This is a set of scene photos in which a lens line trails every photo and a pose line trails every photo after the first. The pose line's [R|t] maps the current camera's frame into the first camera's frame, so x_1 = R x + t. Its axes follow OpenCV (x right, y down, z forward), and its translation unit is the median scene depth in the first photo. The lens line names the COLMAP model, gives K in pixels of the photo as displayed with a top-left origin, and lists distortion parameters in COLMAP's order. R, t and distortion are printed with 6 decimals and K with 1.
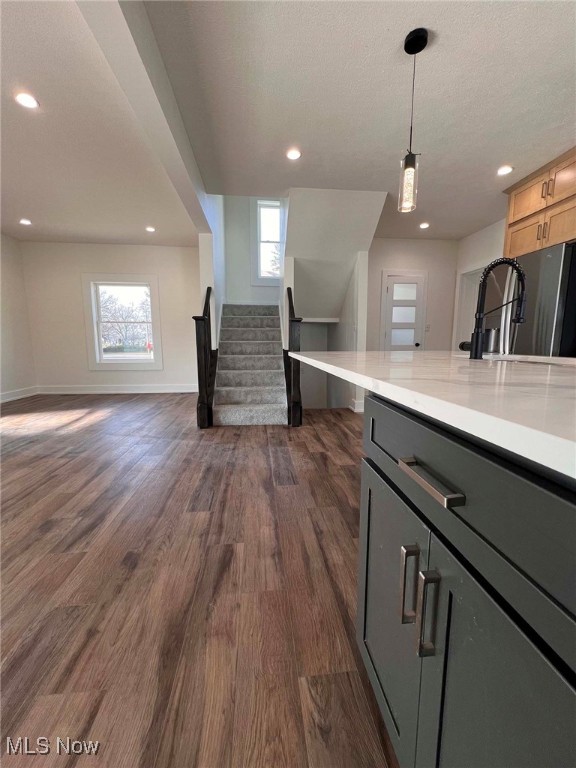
lens RADIAL K [[305.8, 0, 289.5], [0, 305.8, 382.5], [0, 0, 1]] dist [-0.002523, 0.000186]
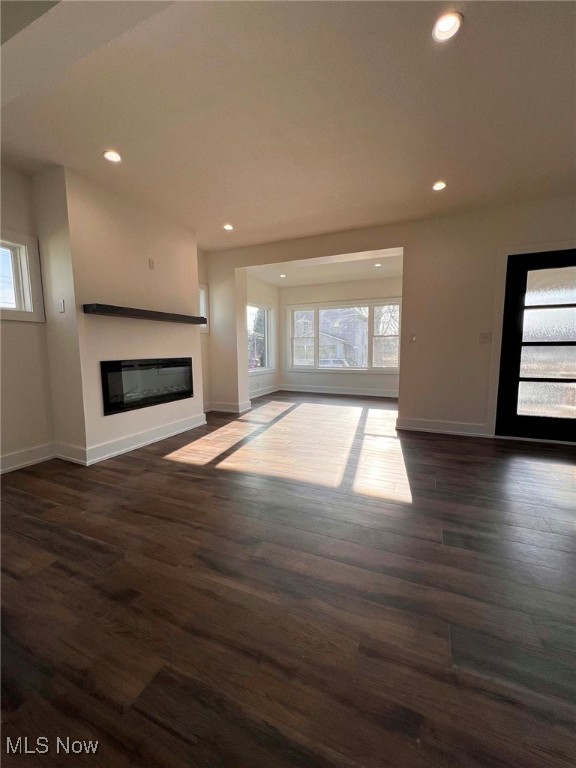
lens RADIAL K [[305.8, 0, 287.9], [0, 305.8, 381.4], [0, 0, 1]] dist [-0.002523, 0.000186]
pose [[-0.498760, 0.094572, -0.861565, 0.001274], [-0.110420, 0.978997, 0.171384, -0.121976], [0.859678, 0.180613, -0.477842, 0.681974]]
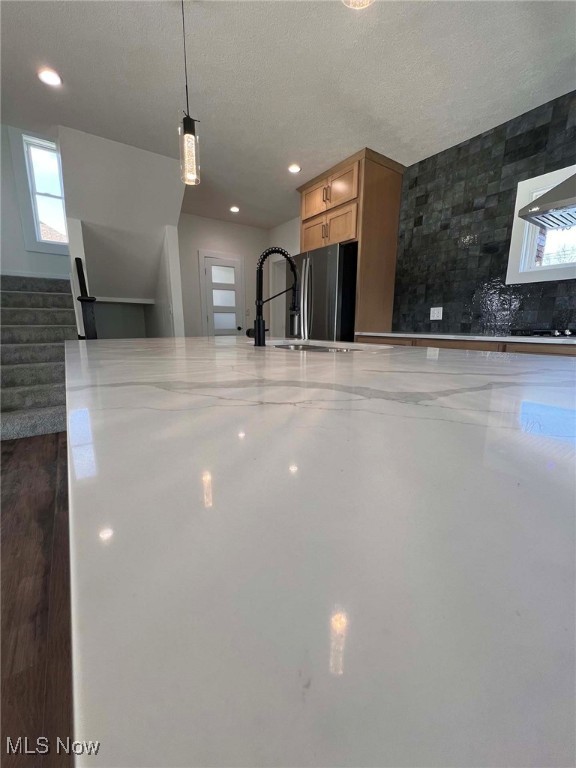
lens RADIAL K [[305.8, 0, 289.9], [0, 305.8, 382.2], [0, 0, 1]] dist [-0.002523, 0.000186]
pose [[0.869656, -0.090438, 0.485304, 0.071605], [0.063899, 0.995428, 0.070995, -0.008221], [-0.489506, -0.030731, 0.871458, 0.021490]]
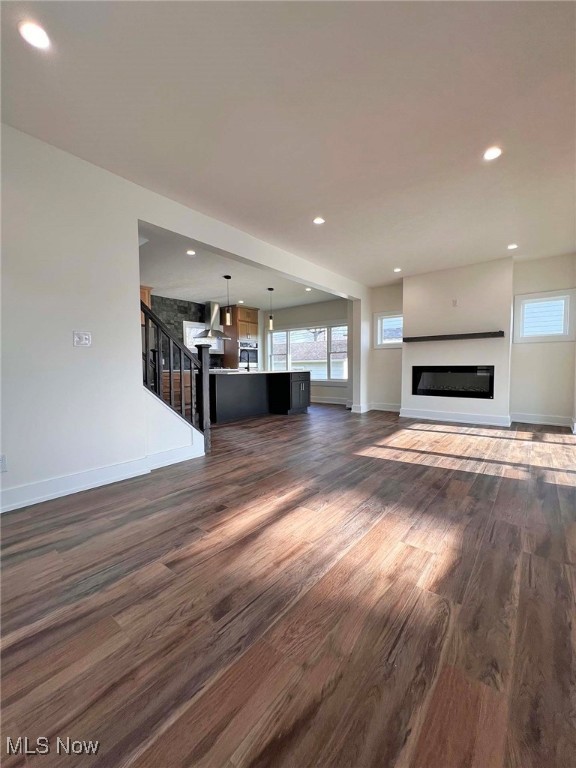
lens RADIAL K [[305.8, 0, 289.2], [0, 305.8, 383.9], [0, 0, 1]] dist [-0.002523, 0.000186]
pose [[-0.704377, -0.038380, 0.708788, -1.134029], [0.101698, 0.982779, 0.154281, -0.195918], [-0.702503, 0.180755, -0.688344, 1.397807]]
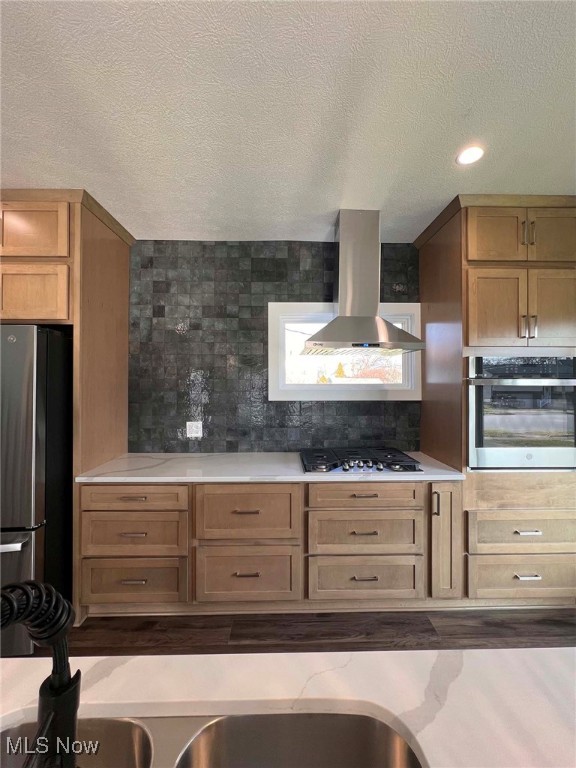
lens RADIAL K [[305.8, 0, 289.3], [0, 305.8, 382.2], [0, 0, 1]] dist [-0.002523, 0.000186]
pose [[0.088154, 0.004095, 0.996098, 0.213004], [0.132525, 0.991054, -0.015802, -0.179119], [-0.987252, 0.133401, 0.086823, 0.299165]]
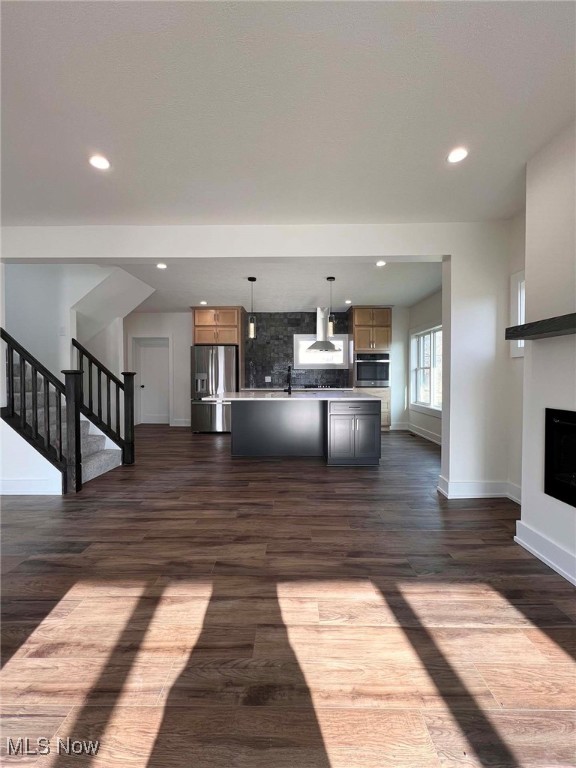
lens RADIAL K [[305.8, 0, 289.9], [0, 305.8, 384.7], [0, 0, 1]] dist [-0.002523, 0.000186]
pose [[0.114949, -0.027844, 0.992981, -1.038588], [0.134976, 0.990774, 0.012157, -0.085053], [-0.984159, 0.132631, 0.117646, 0.219745]]
